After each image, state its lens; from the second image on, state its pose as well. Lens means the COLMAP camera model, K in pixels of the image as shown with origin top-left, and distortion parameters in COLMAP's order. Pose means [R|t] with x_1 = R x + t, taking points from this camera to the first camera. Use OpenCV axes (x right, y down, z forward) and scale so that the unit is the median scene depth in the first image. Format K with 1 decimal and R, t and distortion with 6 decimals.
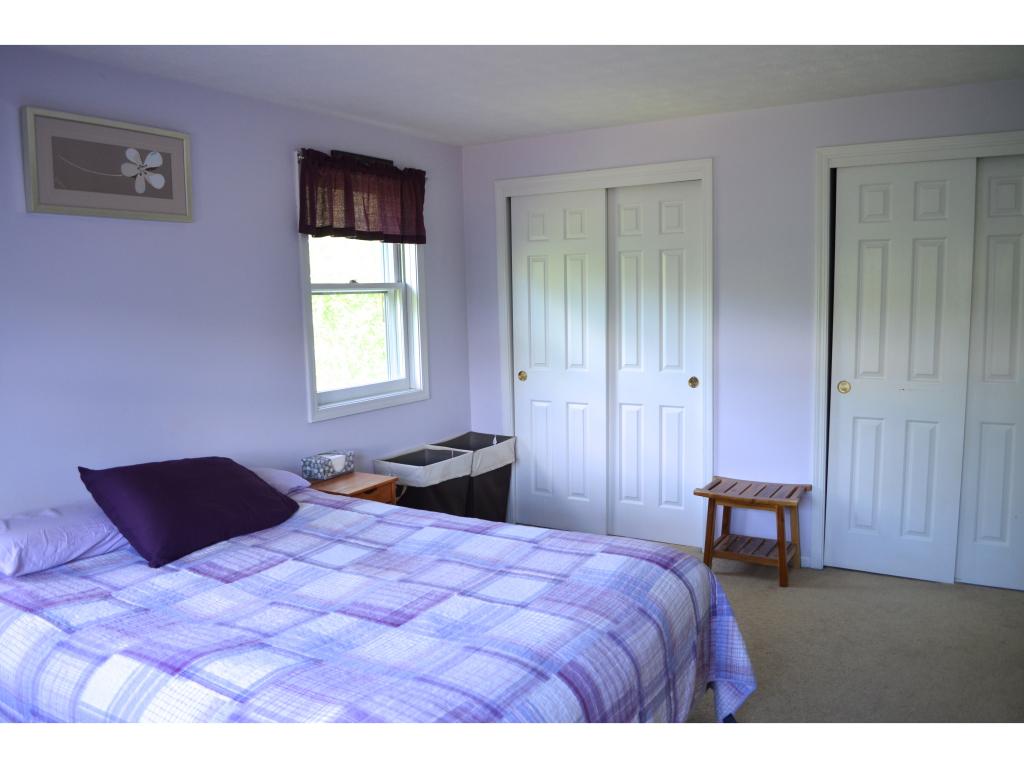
lens RADIAL K [[823.0, 0, 512.0], [0, 823.0, 384.0], [0, 0, 1]] dist [-0.064378, -0.004766]
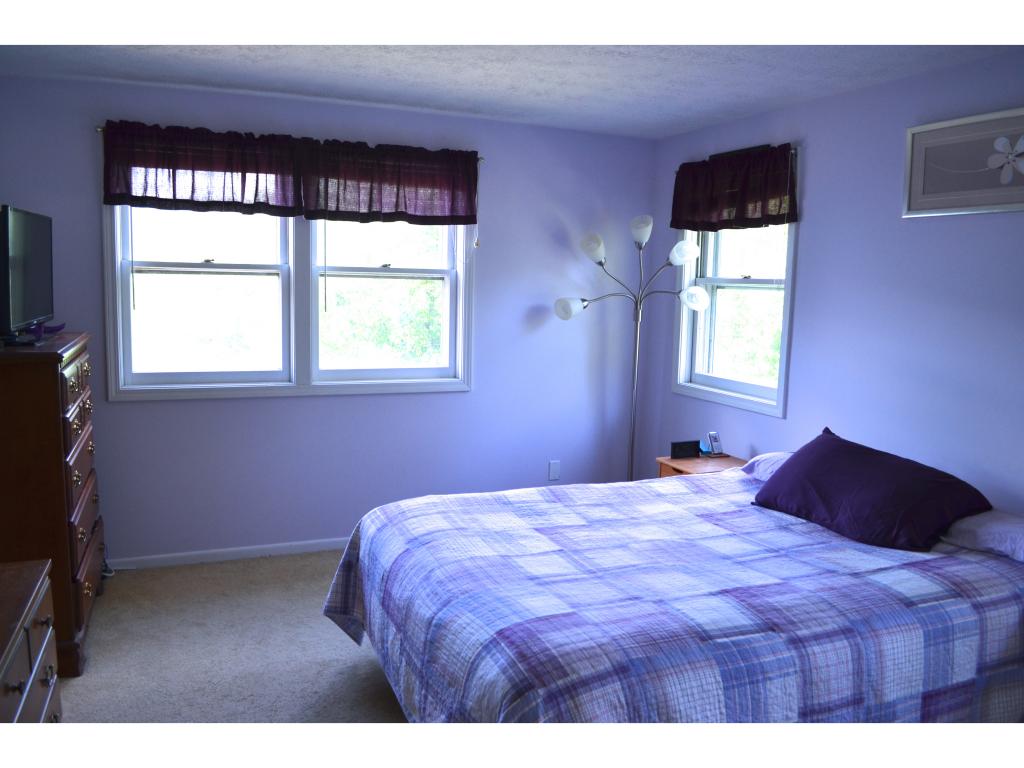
lens RADIAL K [[823.0, 0, 512.0], [0, 823.0, 384.0], [0, 0, 1]] dist [-0.064378, -0.004766]
pose [[-0.593570, 0.106336, -0.797726, 0.756456], [-0.096129, 0.974768, 0.201463, -0.171474], [0.799020, 0.196267, -0.568371, 1.341114]]
